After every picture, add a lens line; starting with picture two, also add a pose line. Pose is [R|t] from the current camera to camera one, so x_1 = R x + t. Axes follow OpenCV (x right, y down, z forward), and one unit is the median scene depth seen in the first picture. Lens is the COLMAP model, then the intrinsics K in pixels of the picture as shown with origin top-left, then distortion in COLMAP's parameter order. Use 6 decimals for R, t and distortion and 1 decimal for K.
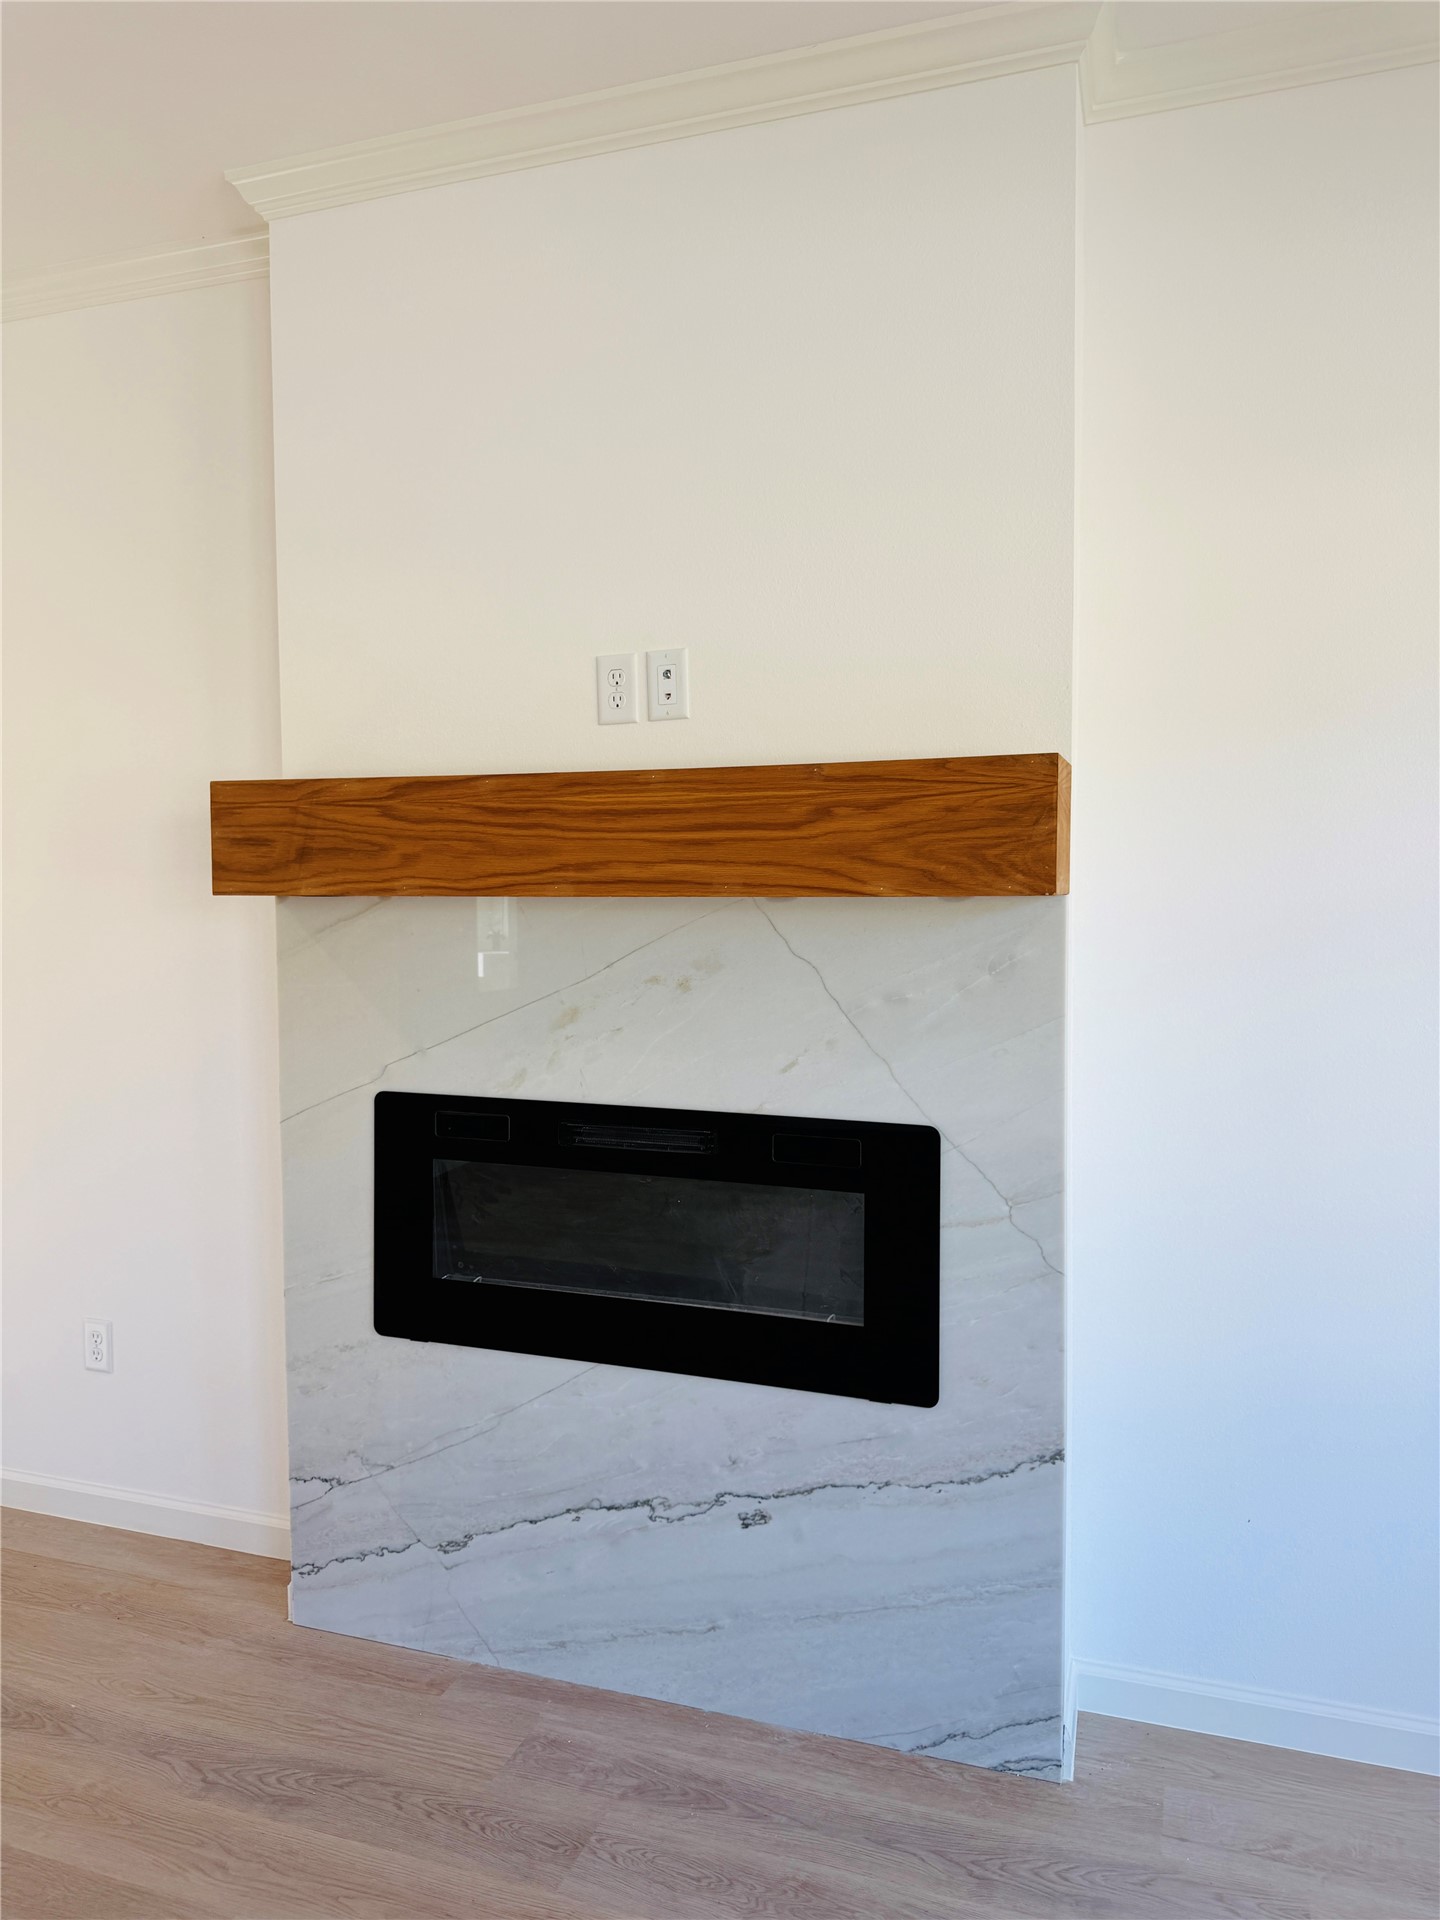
lens RADIAL K [[1350.5, 0, 737.6], [0, 1350.5, 969.6], [0, 0, 1]] dist [0.027890, -0.016282]
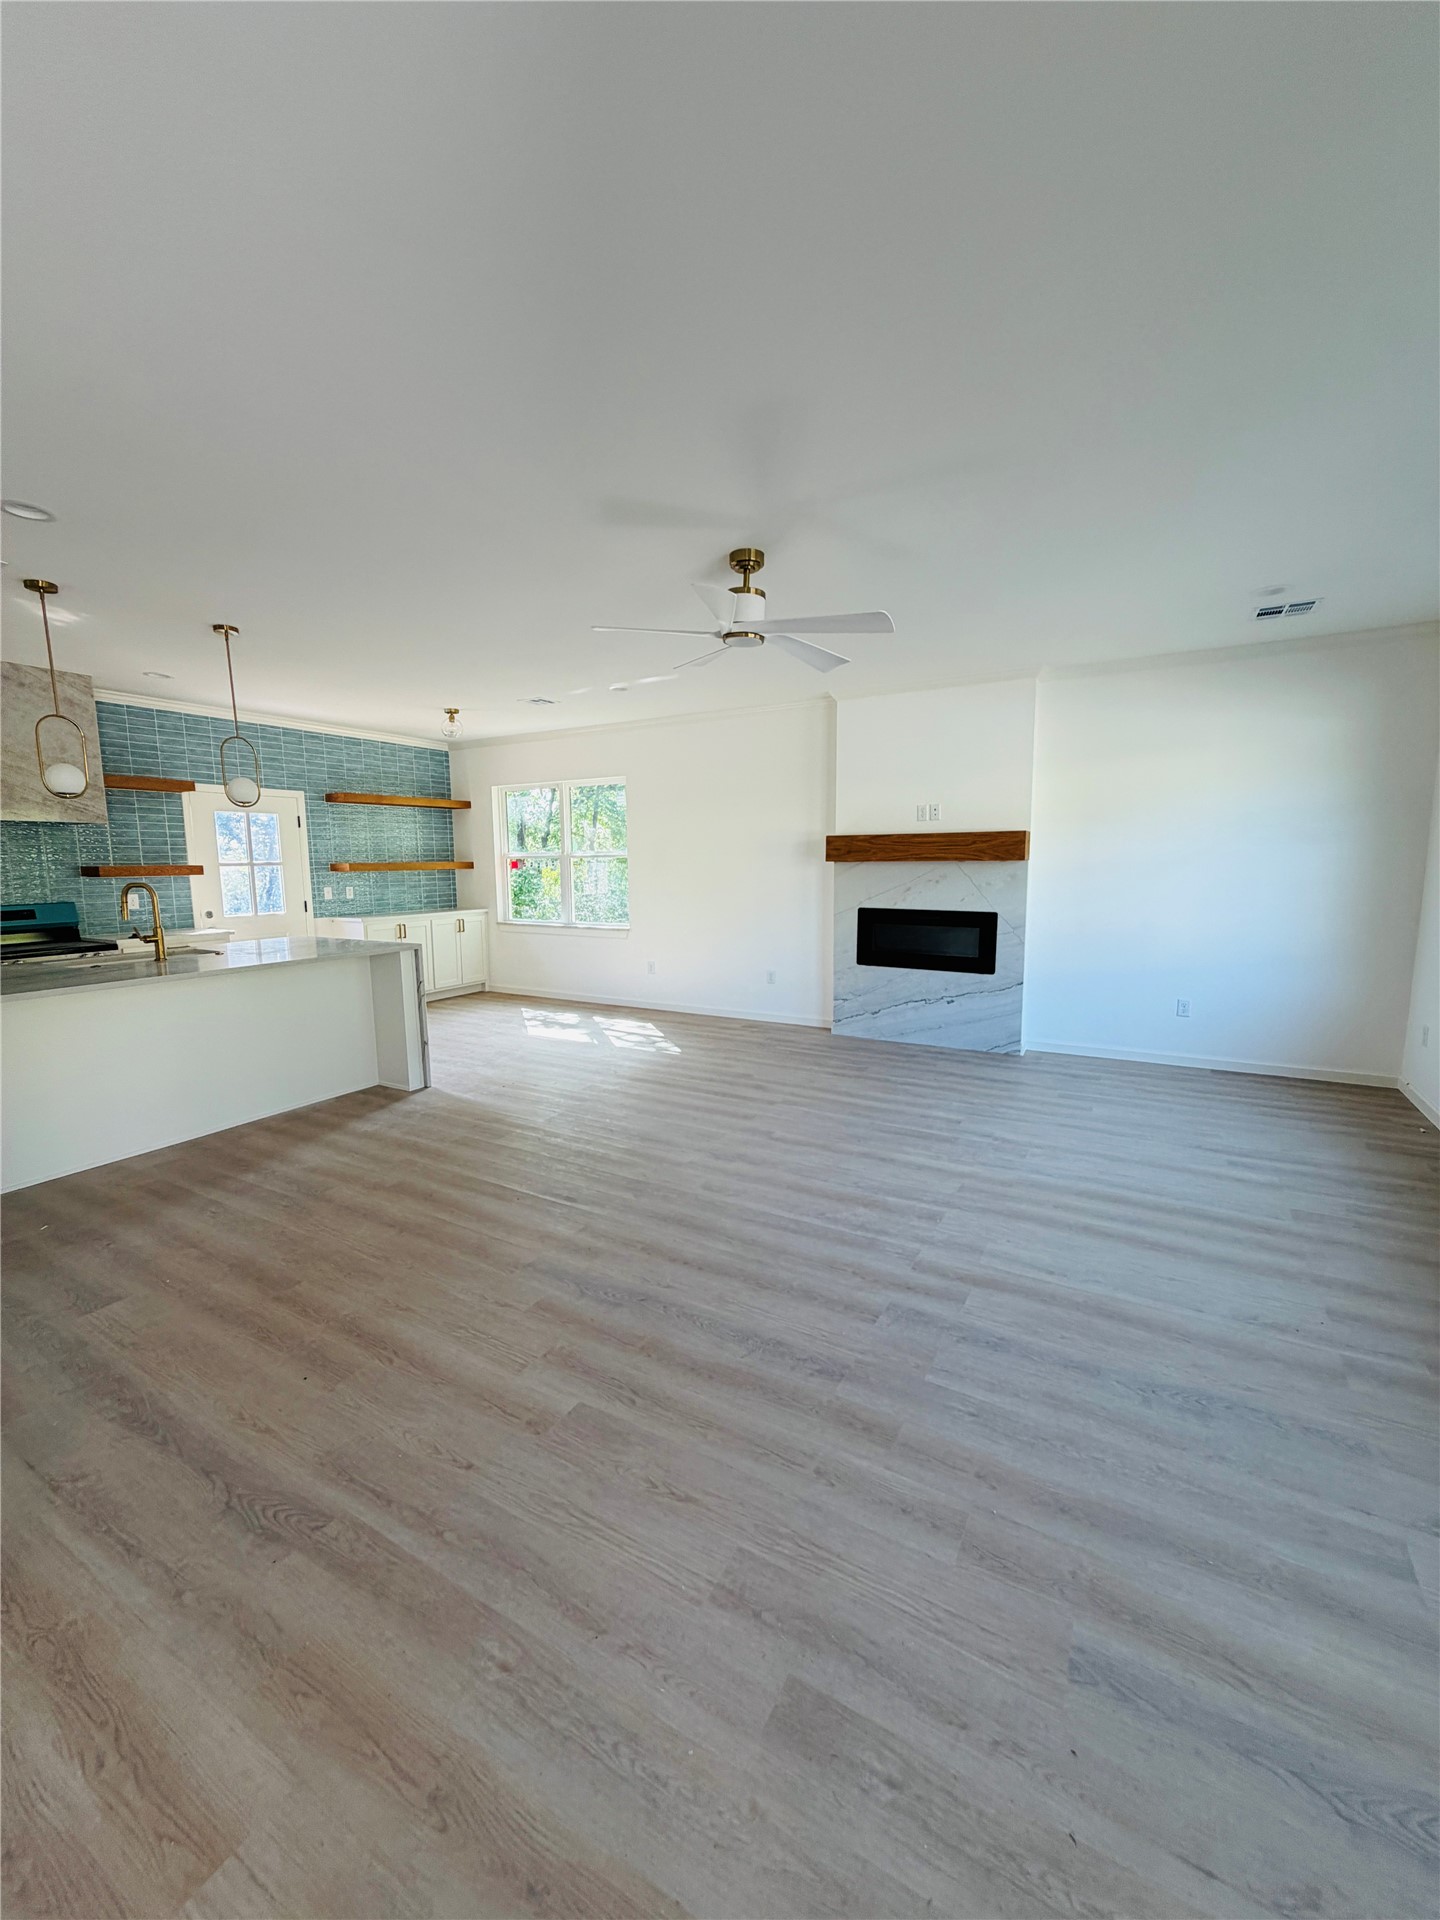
lens RADIAL K [[766.5, 0, 716.7], [0, 766.5, 967.7], [0, 0, 1]] dist [0.001081, -0.000249]
pose [[0.982486, 0.021723, -0.185065, -0.284572], [-0.007761, 0.997090, 0.075836, 0.109641], [0.186174, -0.073072, 0.979796, -1.640012]]
